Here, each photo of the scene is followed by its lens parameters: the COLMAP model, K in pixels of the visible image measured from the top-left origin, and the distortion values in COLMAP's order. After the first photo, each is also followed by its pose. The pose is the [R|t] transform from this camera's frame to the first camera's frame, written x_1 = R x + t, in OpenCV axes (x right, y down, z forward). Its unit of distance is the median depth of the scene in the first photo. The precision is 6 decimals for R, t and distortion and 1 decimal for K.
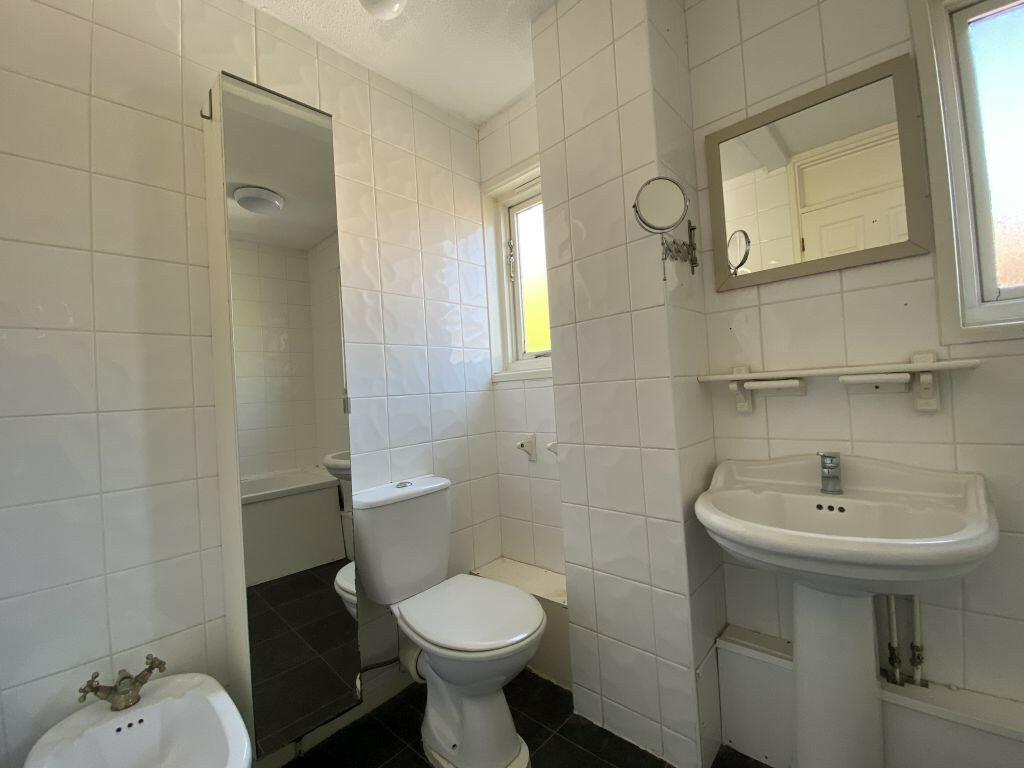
lens RADIAL K [[439.5, 0, 512.0], [0, 439.5, 384.0], [0, 0, 1]] dist [0.016189, -0.019821]
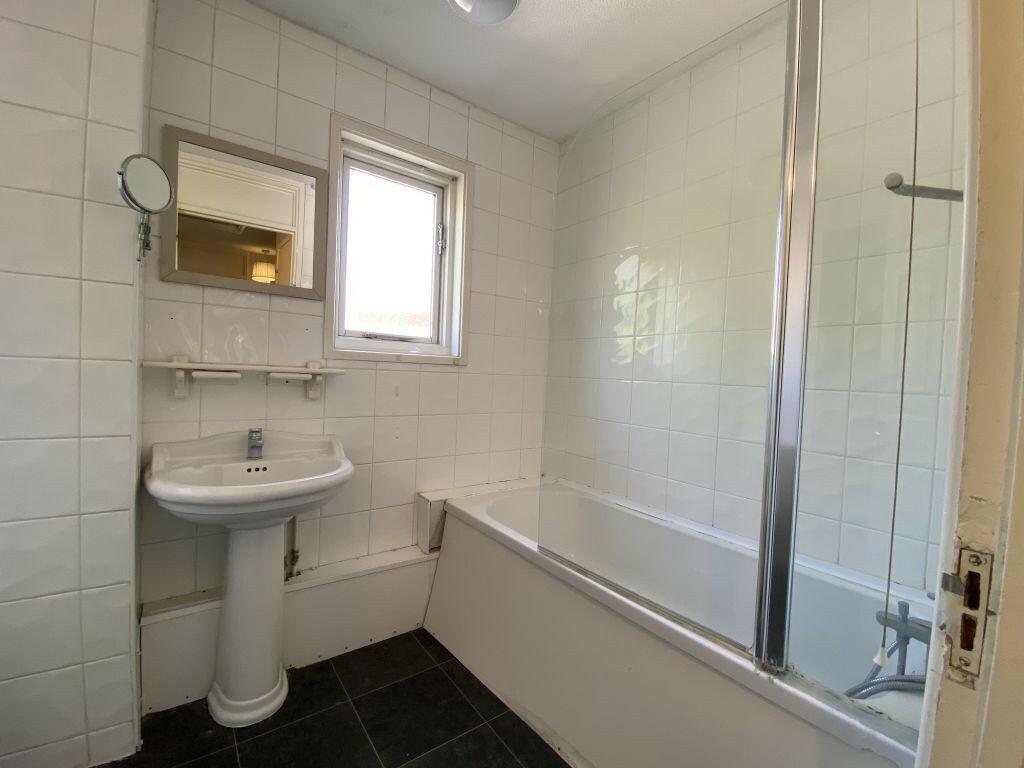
lens RADIAL K [[439.5, 0, 512.0], [0, 439.5, 384.0], [0, 0, 1]] dist [0.016189, -0.019821]
pose [[0.168353, 0.040110, 0.984910, -0.469520], [-0.071055, 0.997066, -0.028460, 0.002846], [-0.983162, -0.065192, 0.170709, 0.015559]]
